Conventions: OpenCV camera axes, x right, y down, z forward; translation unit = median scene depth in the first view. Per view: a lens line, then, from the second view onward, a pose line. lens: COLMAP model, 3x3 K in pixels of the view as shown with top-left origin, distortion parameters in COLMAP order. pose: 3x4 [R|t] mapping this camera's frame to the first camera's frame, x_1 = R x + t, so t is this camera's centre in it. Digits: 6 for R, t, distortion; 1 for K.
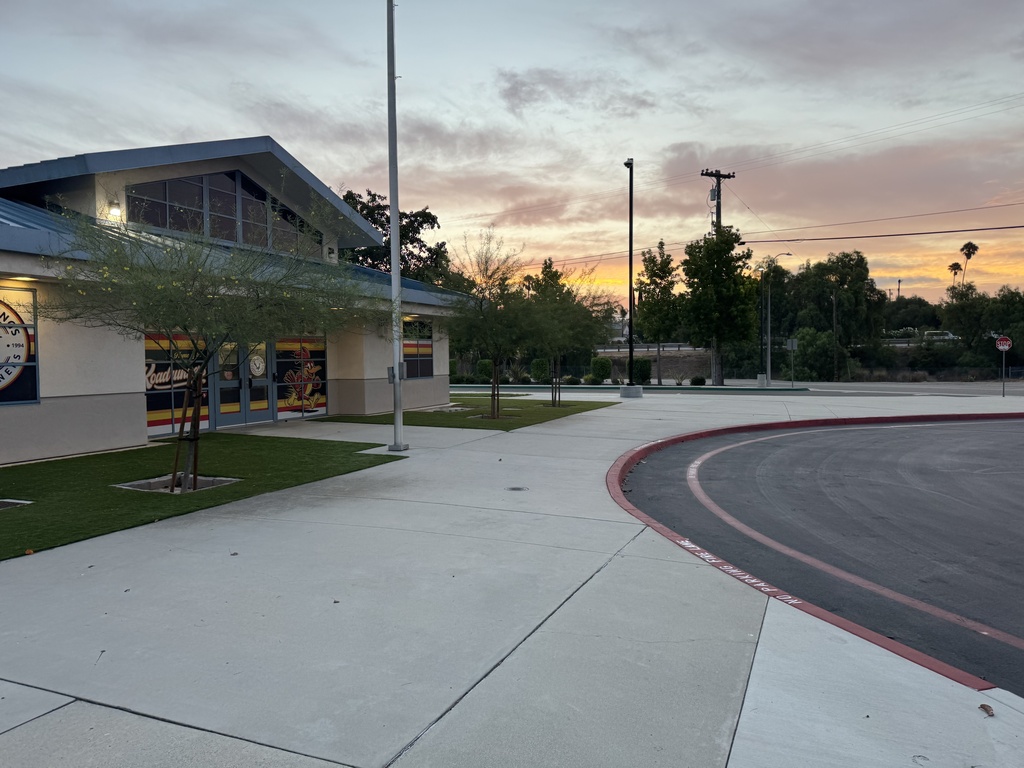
lens RADIAL K [[723.1, 0, 510.8], [0, 723.1, 383.7], [0, 0, 1]] dist [0.039699, -0.001959]
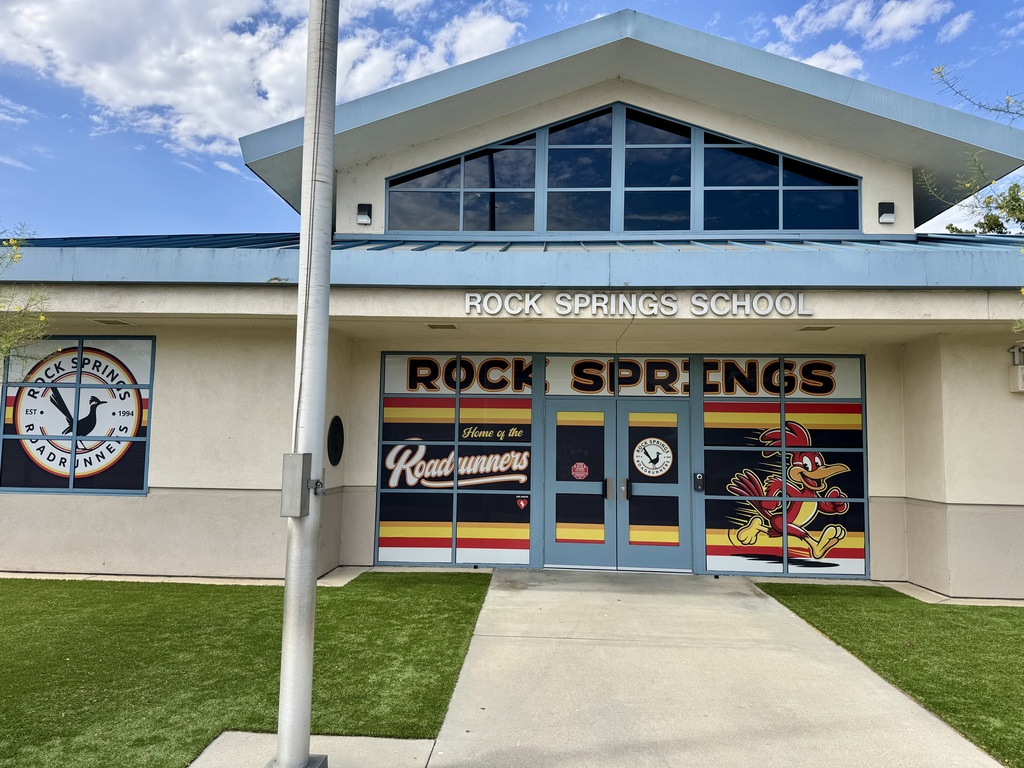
lens RADIAL K [[723.1, 0, 510.2], [0, 723.1, 376.0], [0, 0, 1]] dist [0.039699, -0.001959]
pose [[0.352115, -0.058468, -0.934129, 0.107635], [-0.057405, 0.994819, -0.083905, -0.035078], [0.934195, 0.083168, 0.346934, 0.776340]]
